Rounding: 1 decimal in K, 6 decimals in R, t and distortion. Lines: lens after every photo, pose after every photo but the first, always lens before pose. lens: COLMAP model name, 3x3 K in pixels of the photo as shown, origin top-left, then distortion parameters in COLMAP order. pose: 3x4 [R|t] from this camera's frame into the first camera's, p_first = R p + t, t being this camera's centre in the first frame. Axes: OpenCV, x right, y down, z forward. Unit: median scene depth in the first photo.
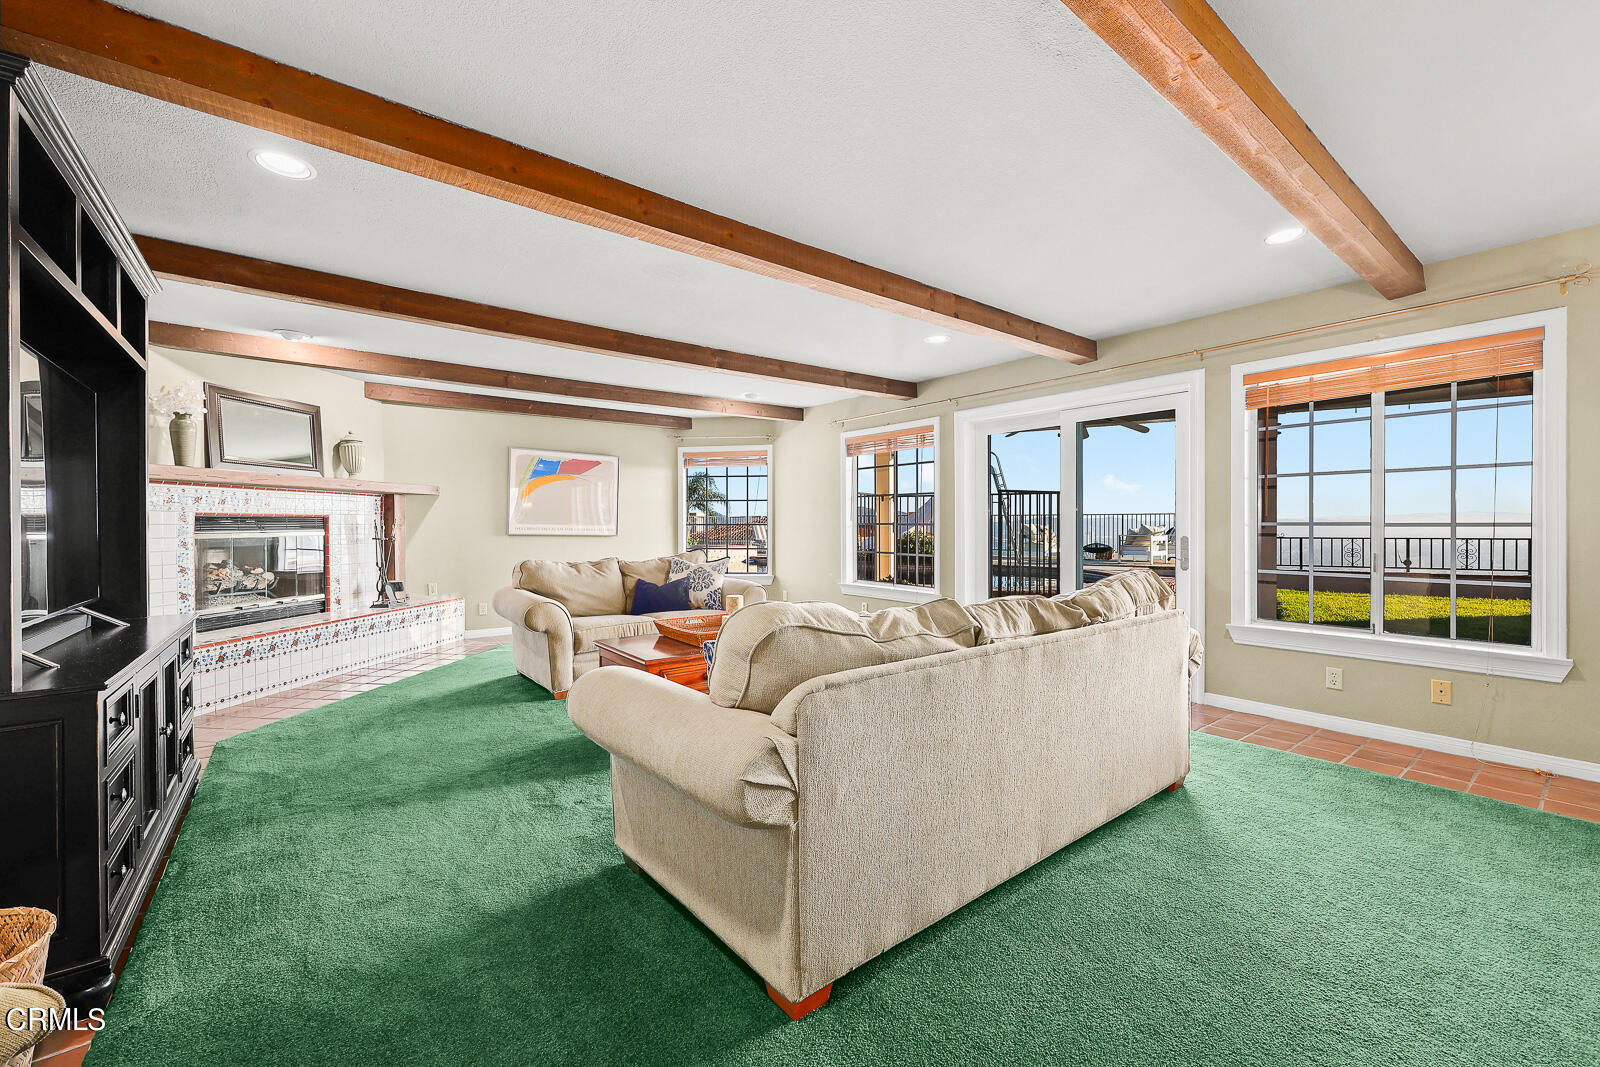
lens RADIAL K [[645.4, 0, 794.2], [0, 645.4, 534.4], [0, 0, 1]] dist [-0.000212, 0.000051]
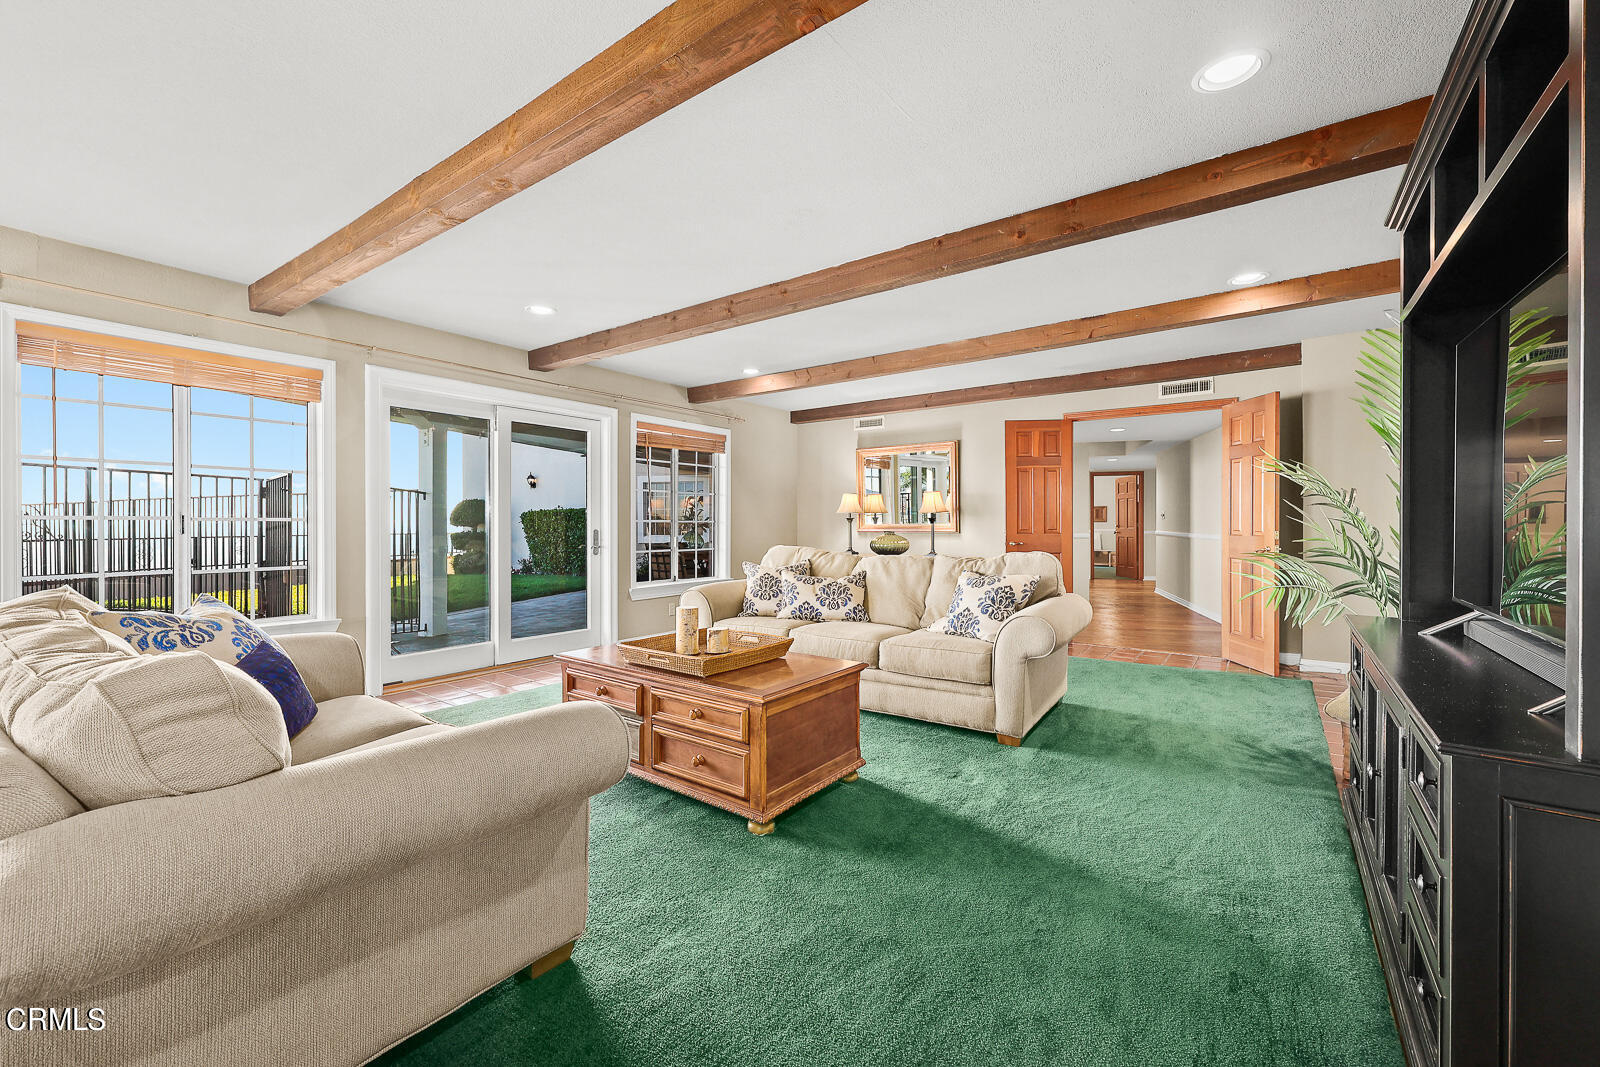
lens RADIAL K [[645.4, 0, 795.1], [0, 645.4, 524.0], [0, 0, 1]] dist [-0.000212, 0.000051]
pose [[-0.280299, -0.001774, 0.959911, -0.779023], [0.011691, 0.999918, 0.005262, -0.008016], [-0.959842, 0.012697, -0.280255, 0.965746]]
